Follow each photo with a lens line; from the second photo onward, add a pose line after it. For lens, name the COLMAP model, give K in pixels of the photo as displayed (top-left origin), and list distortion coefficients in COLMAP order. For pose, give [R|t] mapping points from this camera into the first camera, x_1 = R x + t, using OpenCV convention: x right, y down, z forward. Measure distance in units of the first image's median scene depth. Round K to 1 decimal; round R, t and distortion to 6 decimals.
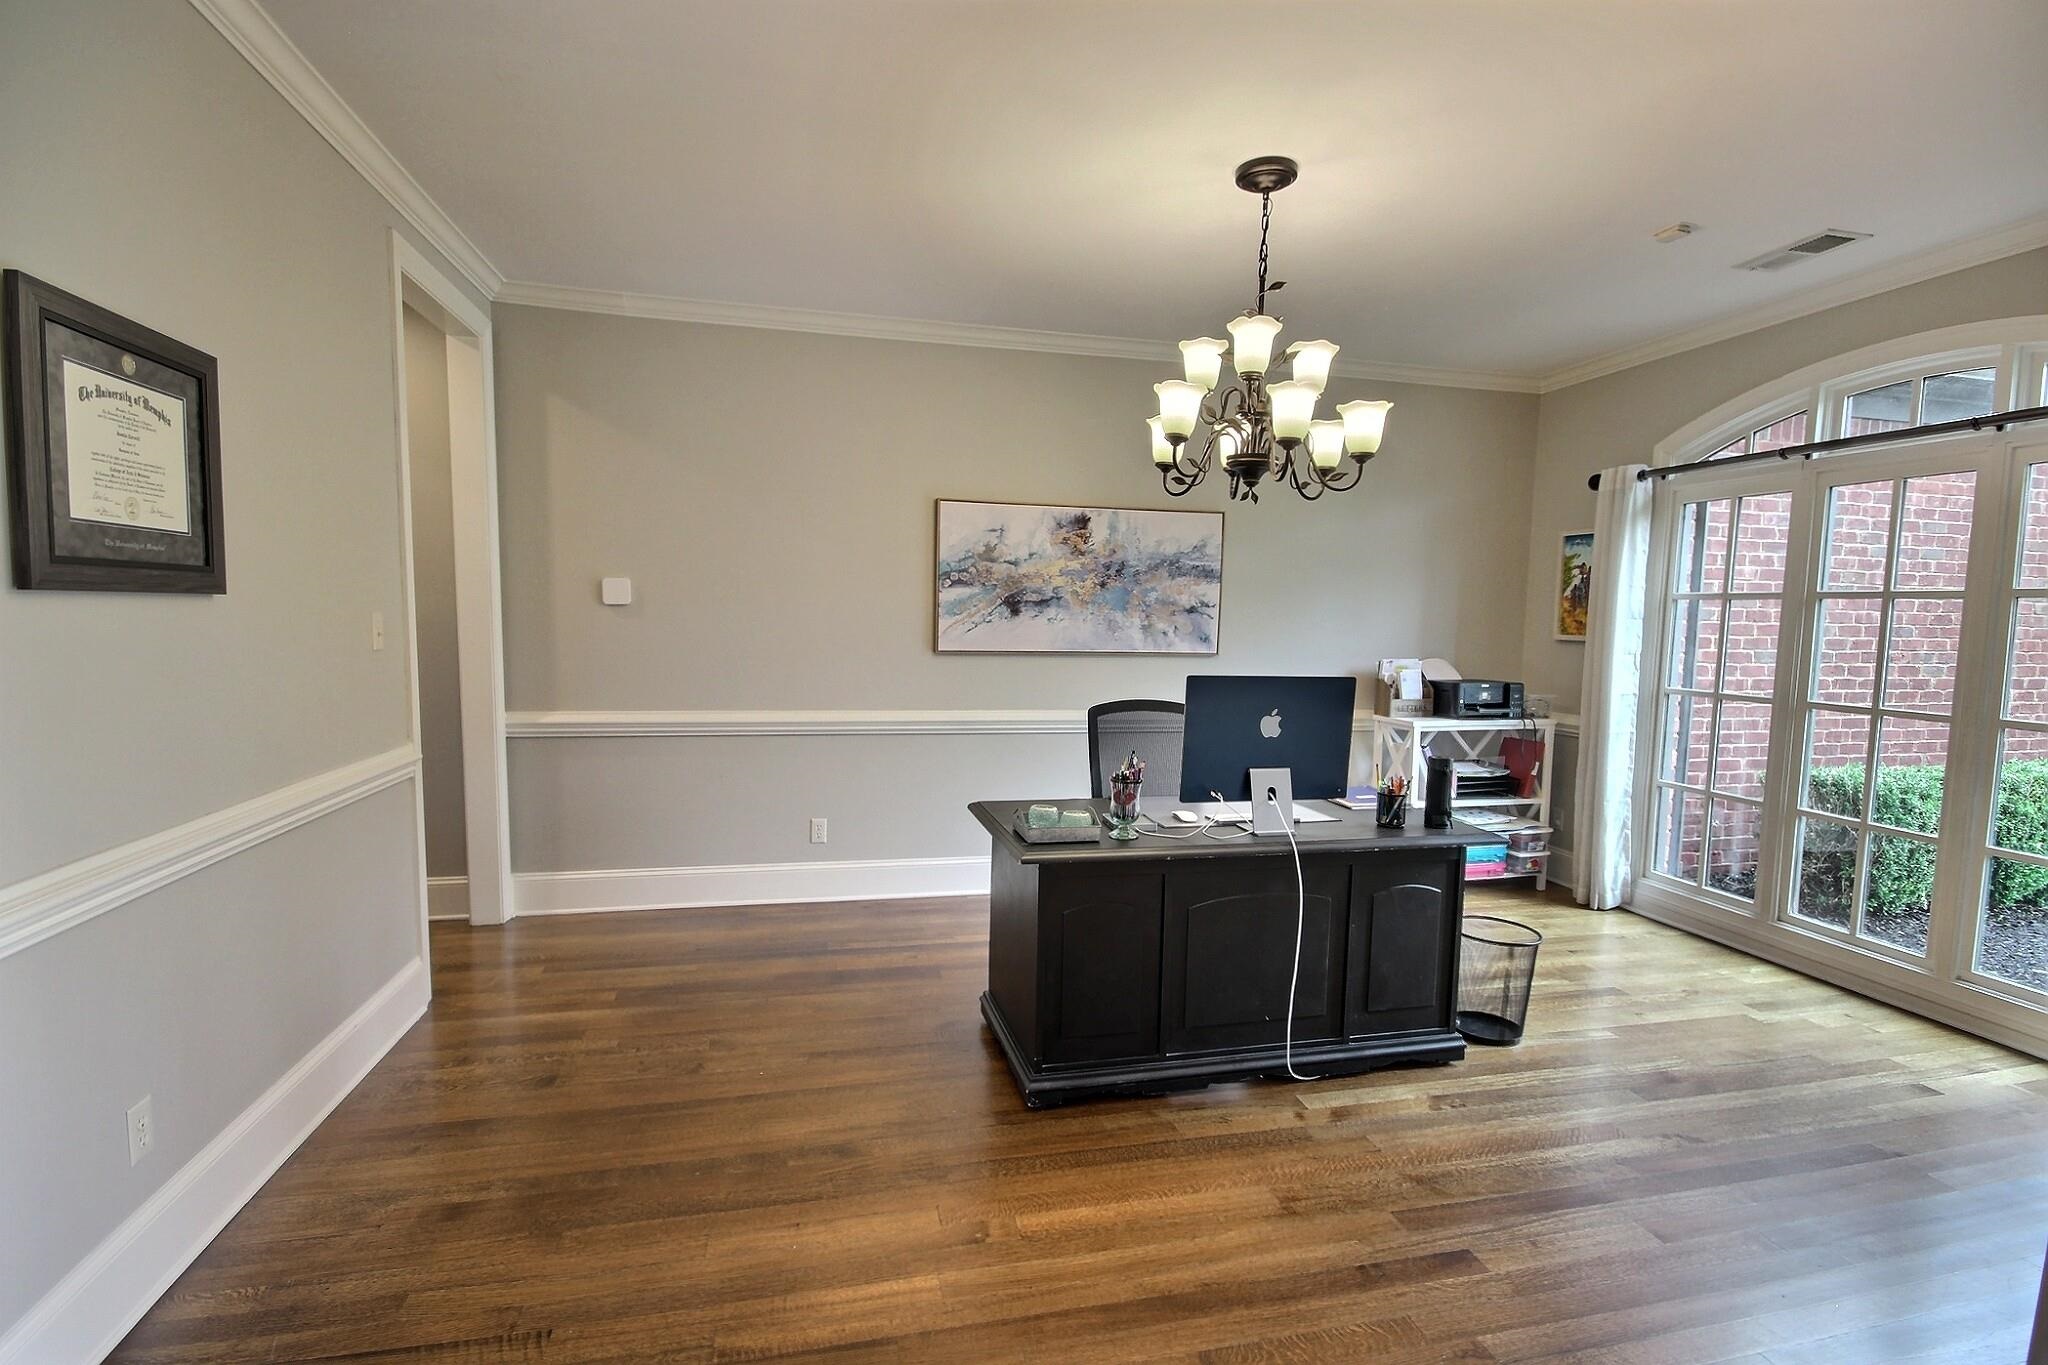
lens RADIAL K [[944.3, 0, 1021.7], [0, 944.3, 696.3], [0, 0, 1]] dist [-0.001014, -0.006619]
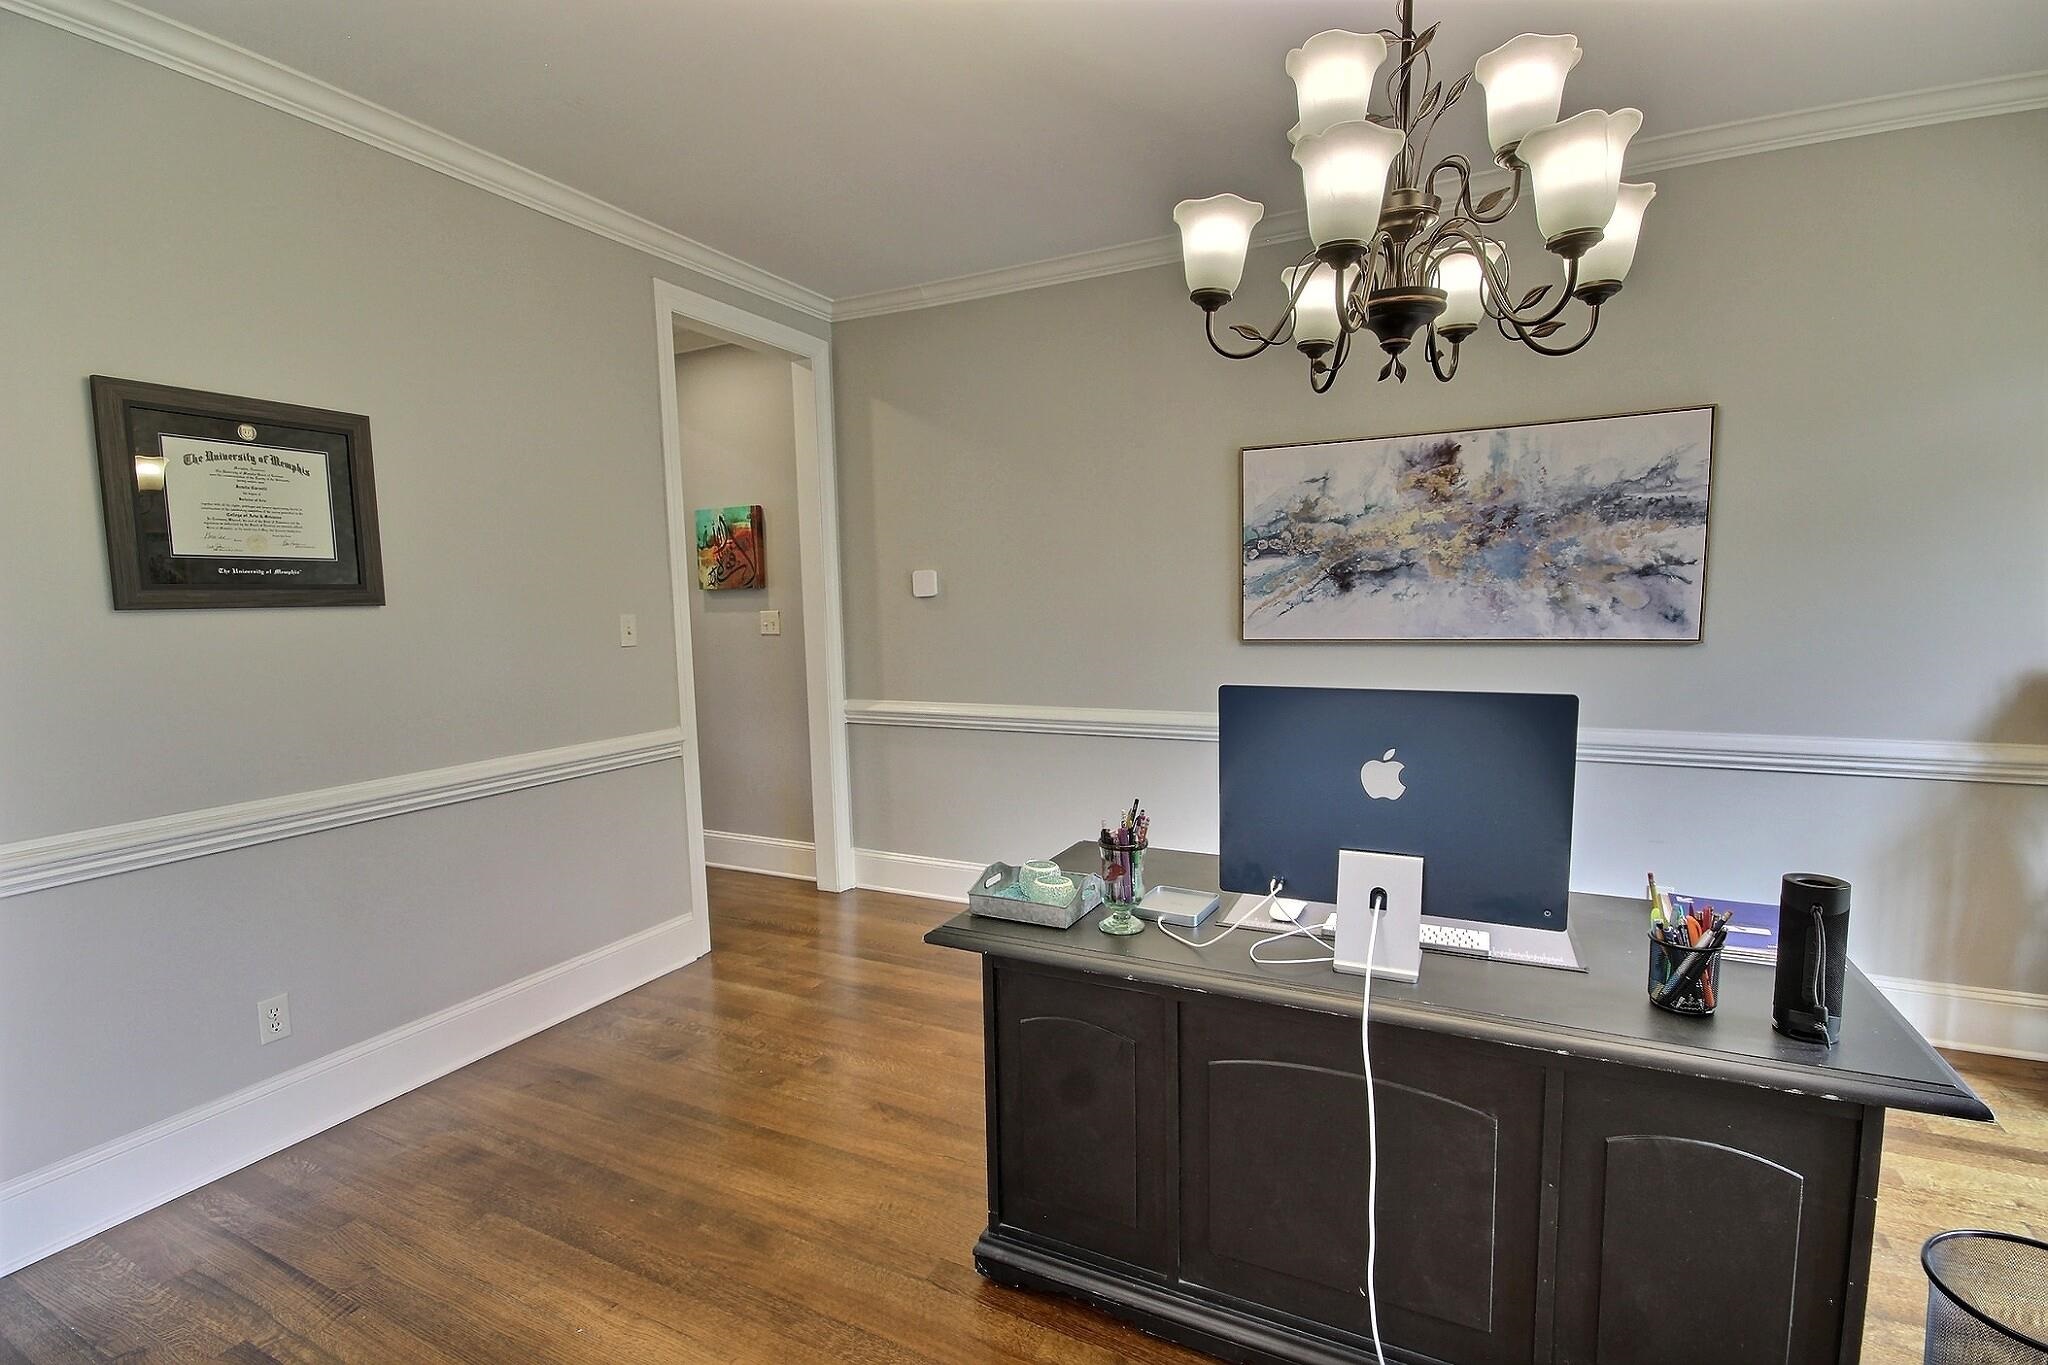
lens RADIAL K [[944.1, 0, 1020.3], [0, 944.1, 691.5], [0, 0, 1]] dist [0.000505, -0.000697]
pose [[0.766949, 0.027980, -0.641098, 0.281810], [-0.020085, 0.999606, 0.019599, -0.016457], [0.641394, -0.002155, 0.767209, 0.267960]]
